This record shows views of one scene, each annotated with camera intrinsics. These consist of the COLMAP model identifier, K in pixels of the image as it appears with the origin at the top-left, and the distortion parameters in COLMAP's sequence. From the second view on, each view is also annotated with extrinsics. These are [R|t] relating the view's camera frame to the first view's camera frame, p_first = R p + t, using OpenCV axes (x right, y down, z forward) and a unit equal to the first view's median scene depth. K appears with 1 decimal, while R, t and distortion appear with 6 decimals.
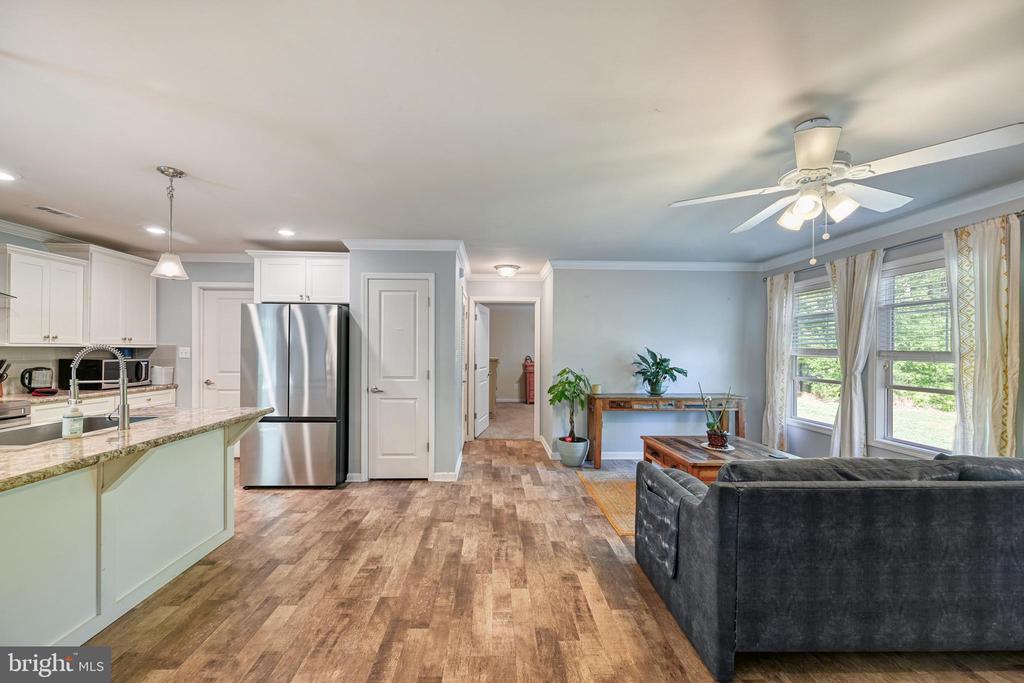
lens RADIAL K [[404.5, 0, 501.0], [0, 404.5, 348.4], [0, 0, 1]] dist [-0.004981, 0.001703]
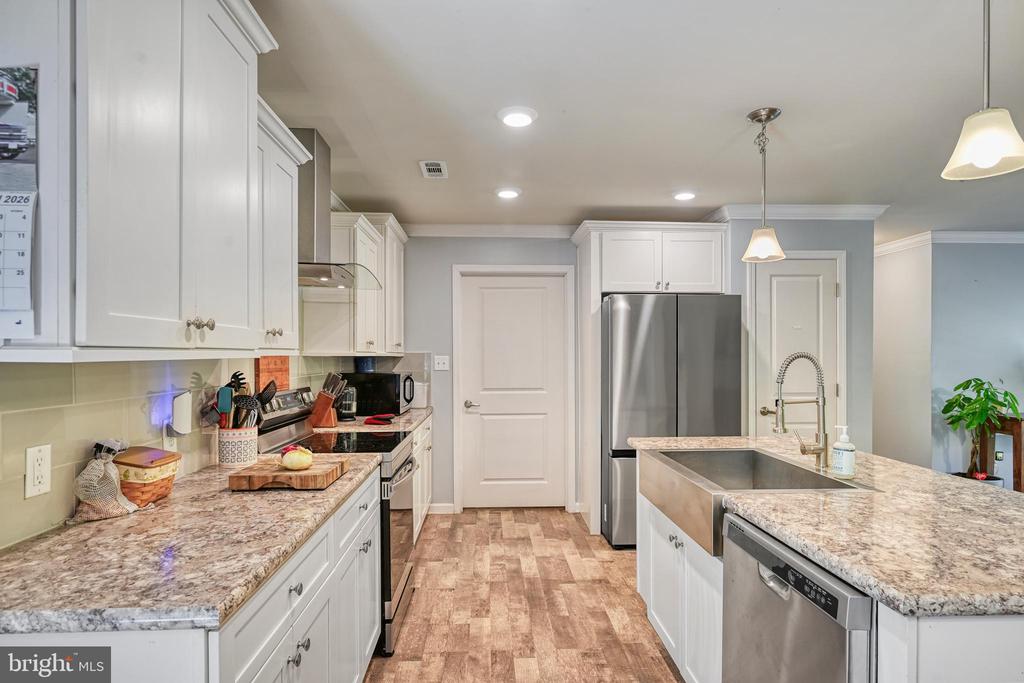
lens RADIAL K [[564.4, 0, 512.3], [0, 564.4, 355.1], [0, 0, 1]] dist [-0.000077, 0.000318]
pose [[0.999877, -0.009671, 0.012350, -0.873189], [0.009648, 0.999952, 0.001938, -0.005884], [-0.012368, -0.001819, 0.999922, -0.014195]]
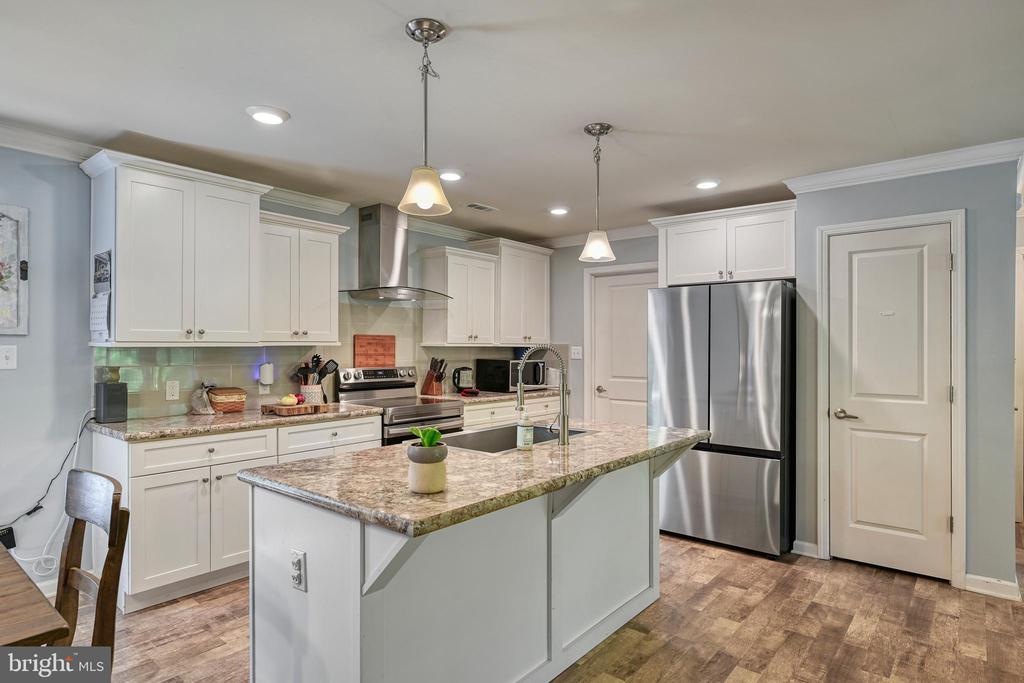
lens RADIAL K [[564.4, 0, 512.6], [0, 564.4, 346.6], [0, 0, 1]] dist [-0.000077, 0.000318]
pose [[0.754025, -0.004272, -0.656832, -0.139660], [0.003937, 0.999990, -0.001984, -0.000746], [0.656834, -0.001090, 0.754035, 0.024395]]
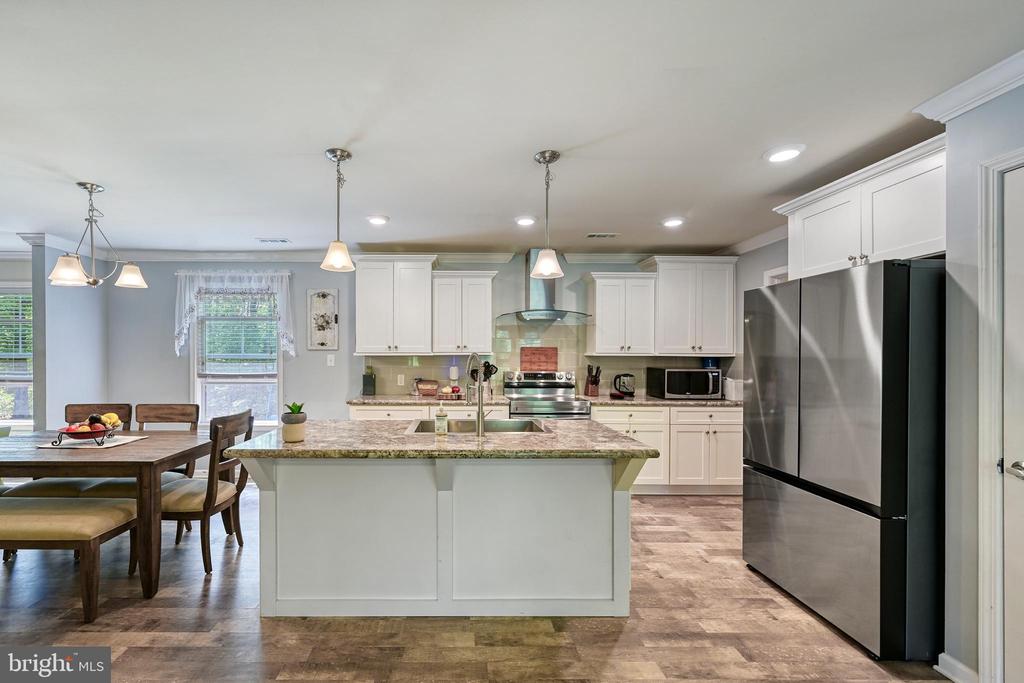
lens RADIAL K [[432.3, 0, 464.9], [0, 432.3, 356.6], [0, 0, 1]] dist [-0.001998, 0.000104]
pose [[-0.014580, -0.003912, -0.999886, 0.090209], [-0.001390, 0.999991, -0.003892, 0.002970], [0.999893, 0.001333, -0.014585, 0.567113]]
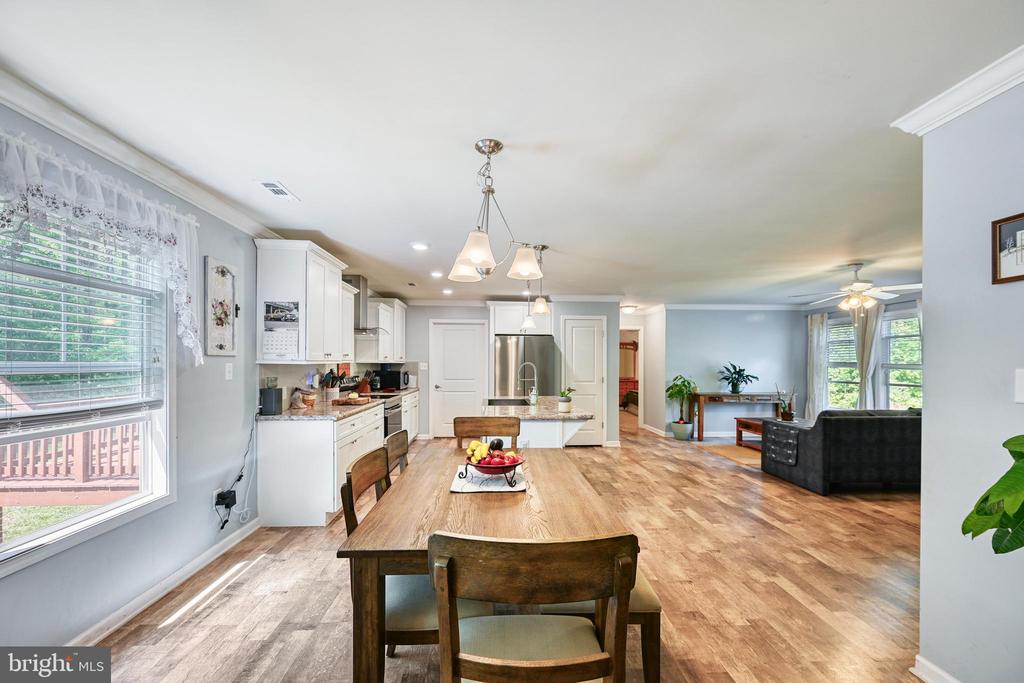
lens RADIAL K [[404.5, 0, 511.1], [0, 404.5, 362.1], [0, 0, 1]] dist [-0.004981, 0.001703]
pose [[0.999816, -0.004375, 0.018680, -0.637654], [0.004363, 0.999990, 0.000688, -0.006977], [-0.018683, -0.000606, 0.999825, -0.650380]]
